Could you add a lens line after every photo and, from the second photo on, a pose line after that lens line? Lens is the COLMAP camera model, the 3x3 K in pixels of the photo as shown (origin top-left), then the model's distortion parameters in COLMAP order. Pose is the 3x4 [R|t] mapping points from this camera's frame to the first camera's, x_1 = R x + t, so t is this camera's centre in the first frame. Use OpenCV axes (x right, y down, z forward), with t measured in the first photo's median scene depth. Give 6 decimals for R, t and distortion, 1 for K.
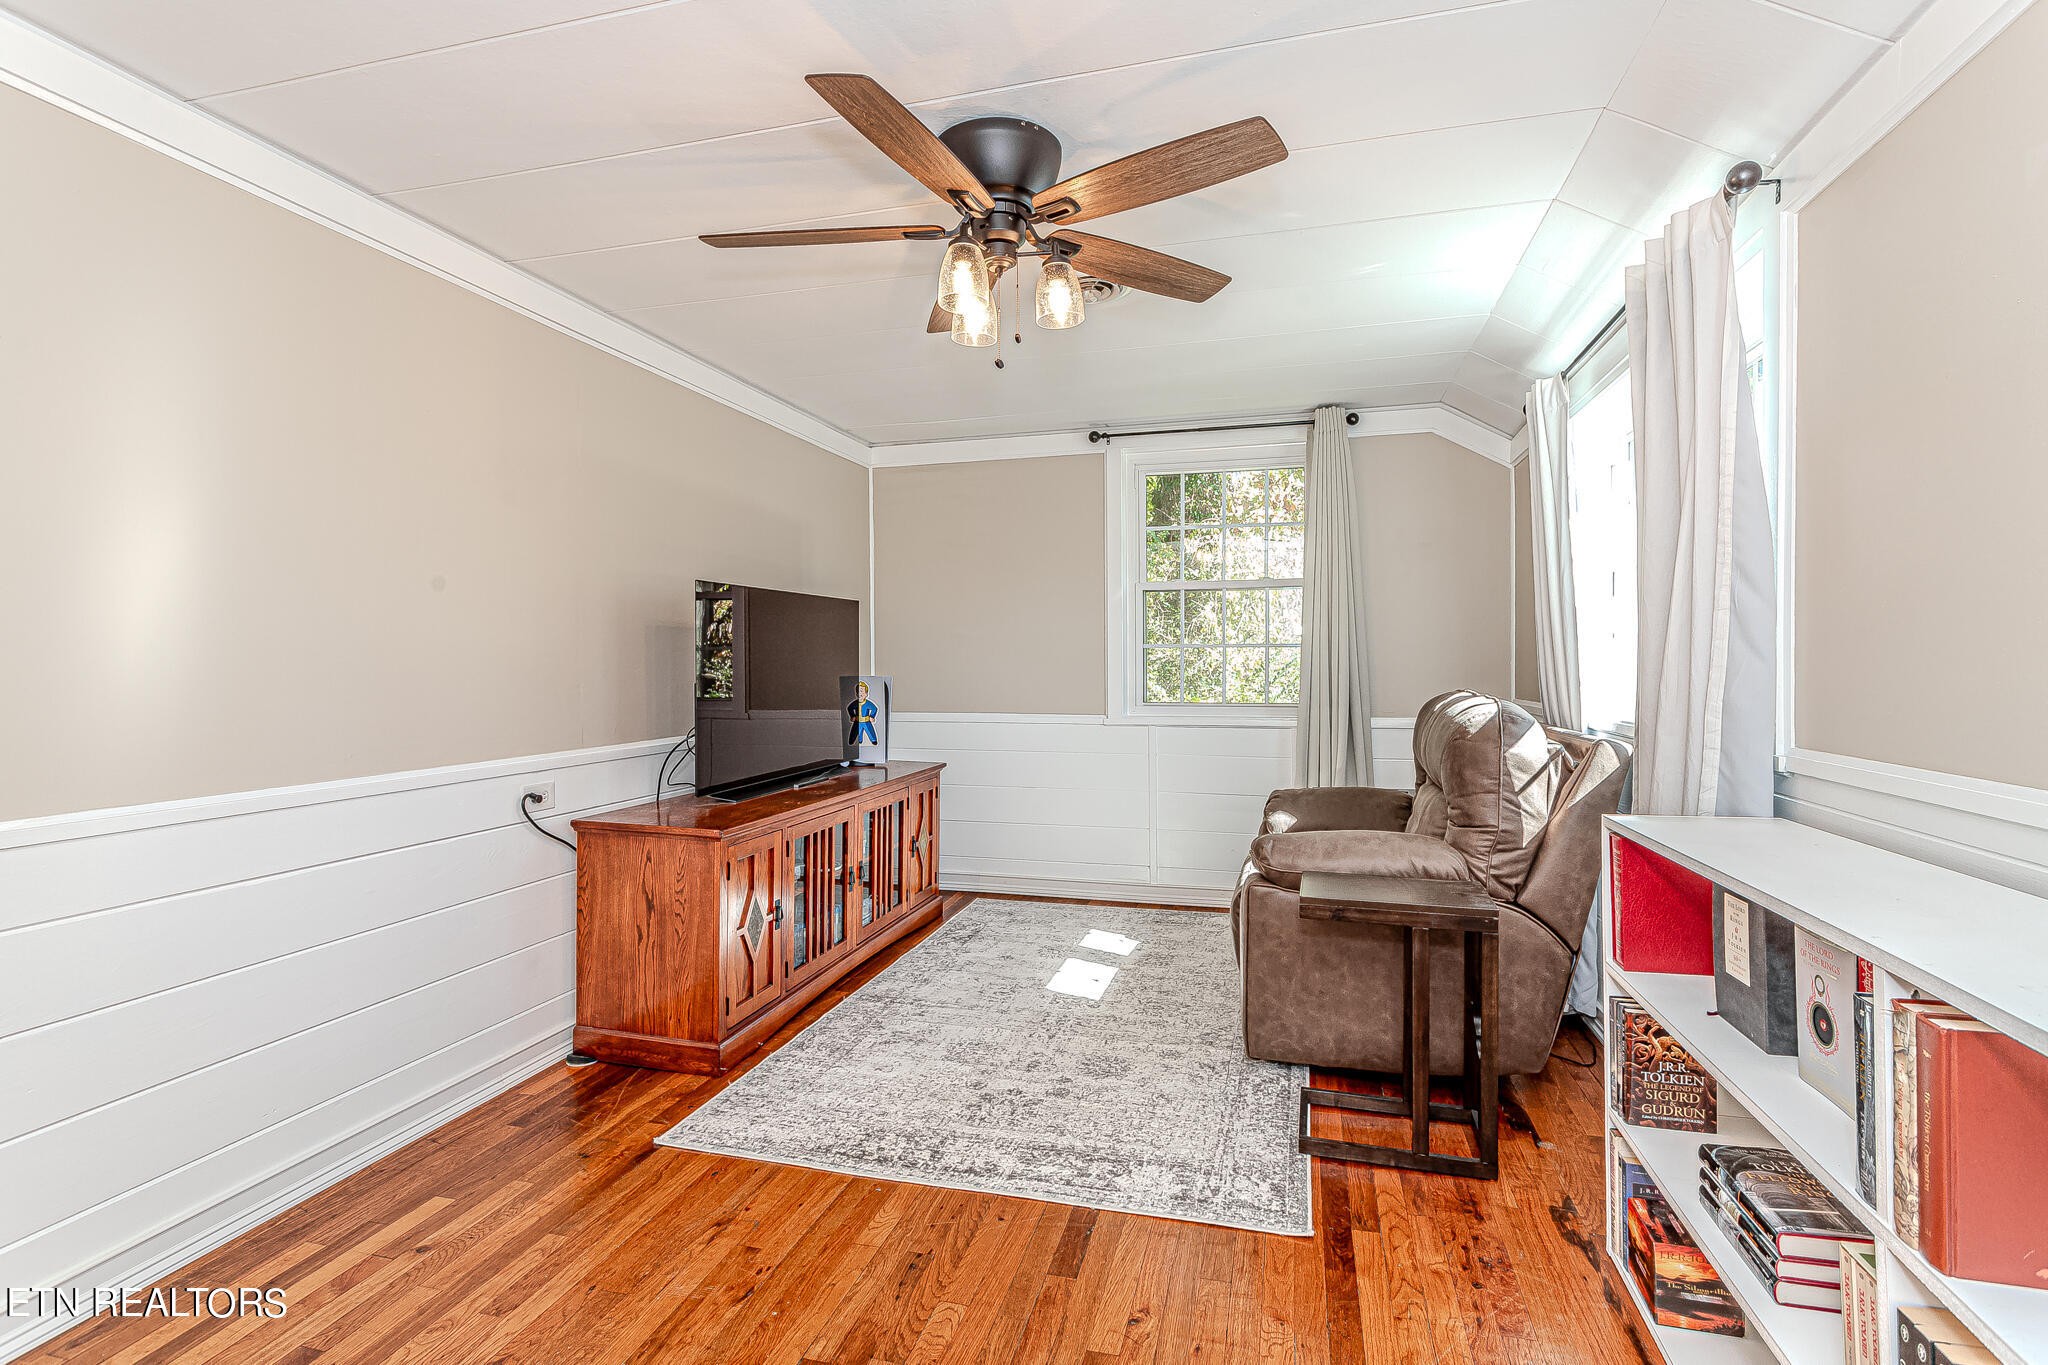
lens RADIAL K [[953.4, 0, 1032.7], [0, 953.4, 667.8], [0, 0, 1]] dist [0.001068, 0.000029]
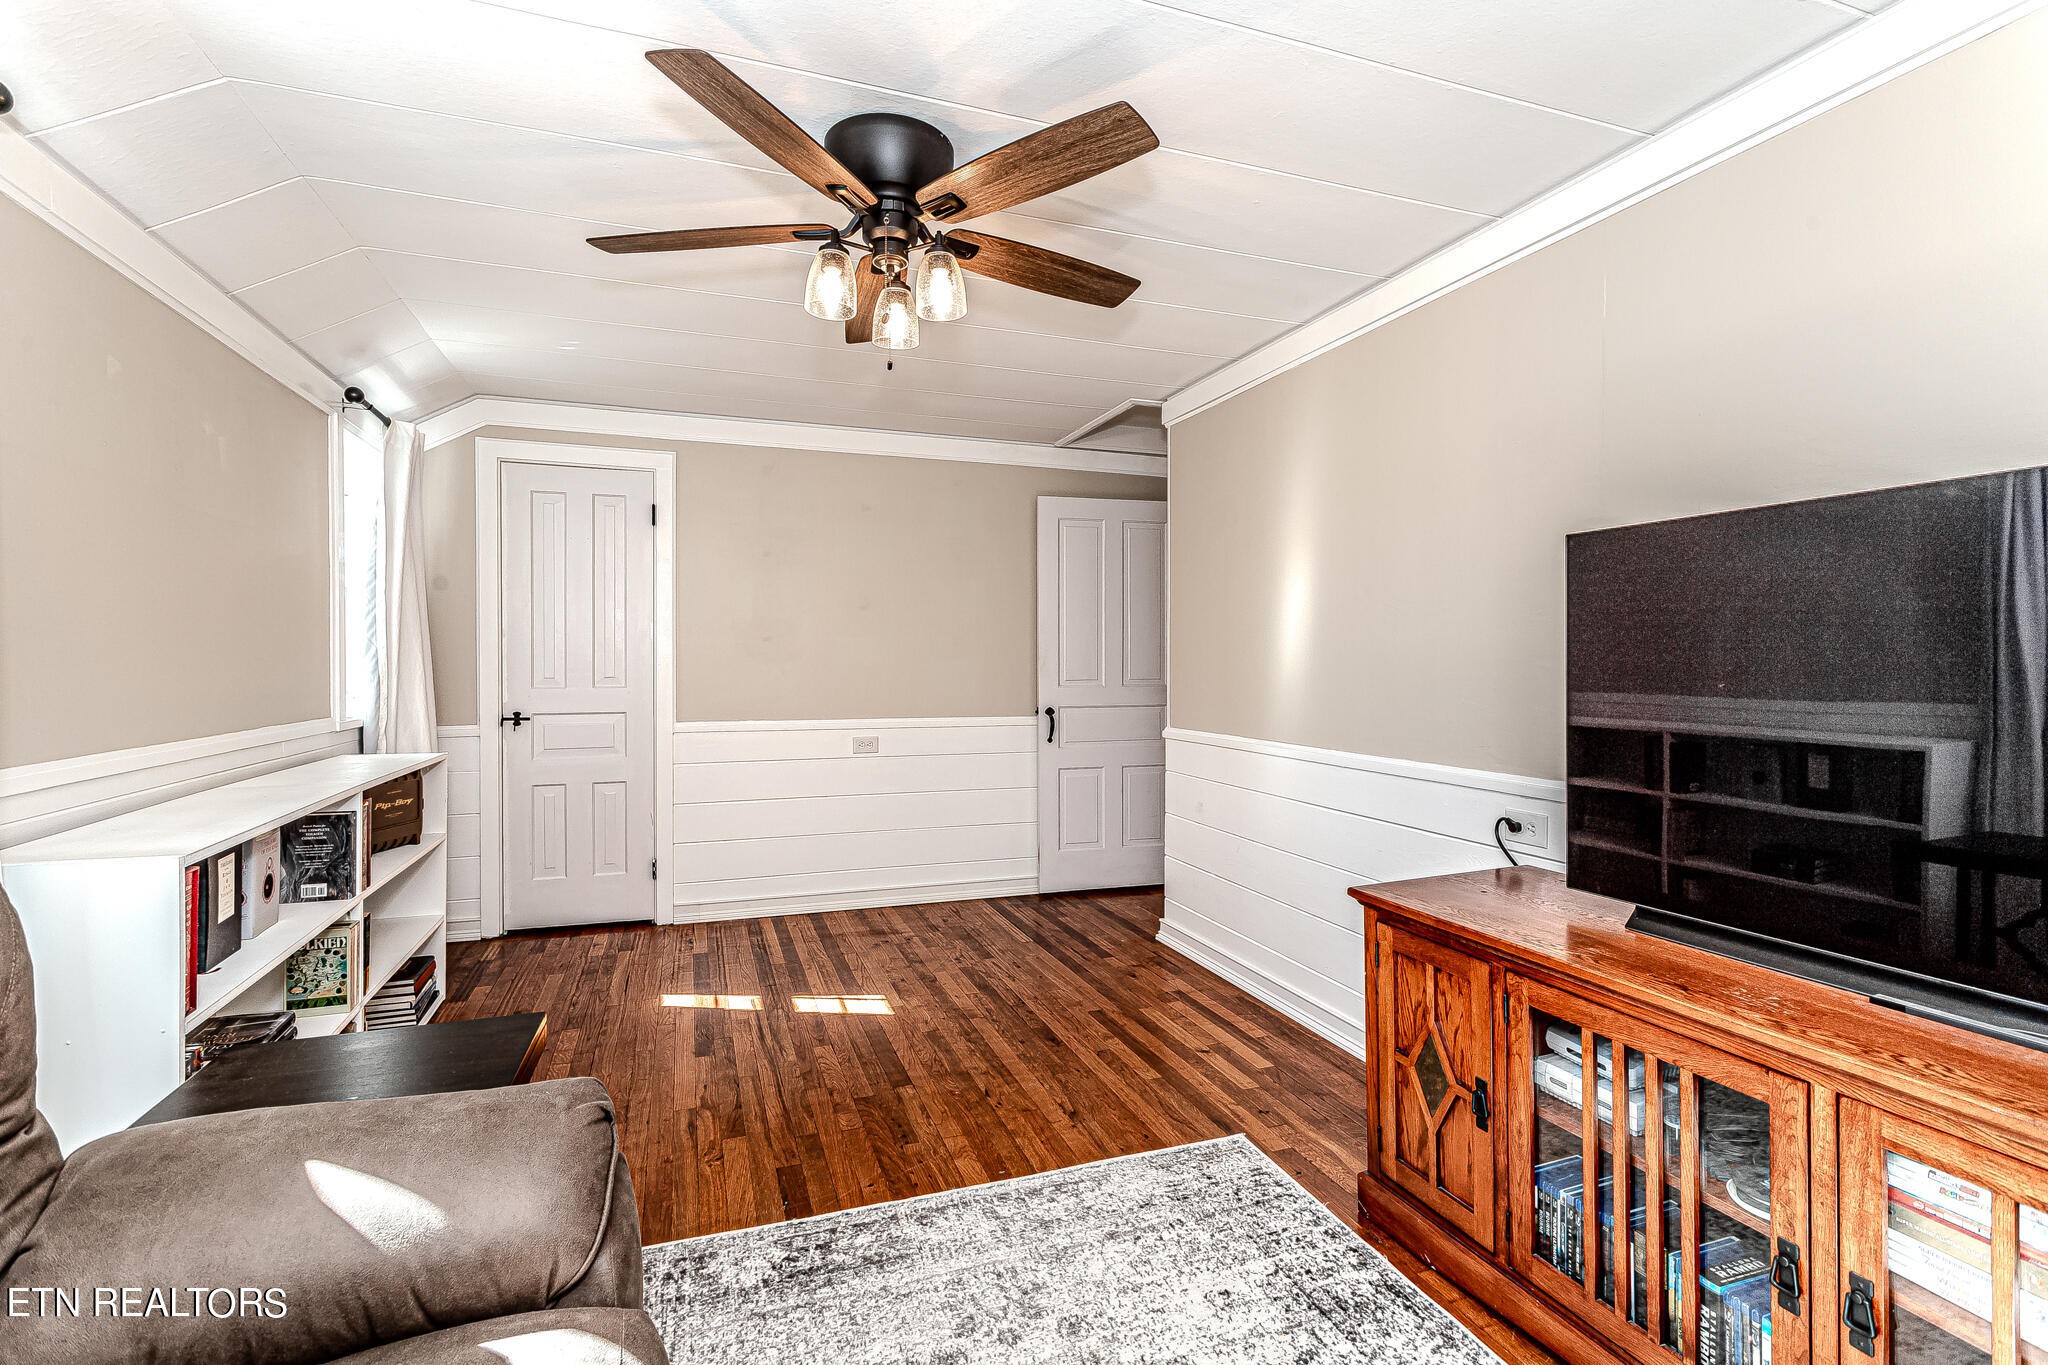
lens RADIAL K [[953.4, 0, 1033.0], [0, 953.4, 665.5], [0, 0, 1]] dist [0.001068, 0.000029]
pose [[-0.815640, 0.008838, -0.578493, 0.398142], [0.001412, 0.999911, 0.013285, -0.022571], [0.578559, 0.010019, -0.815579, 1.806658]]
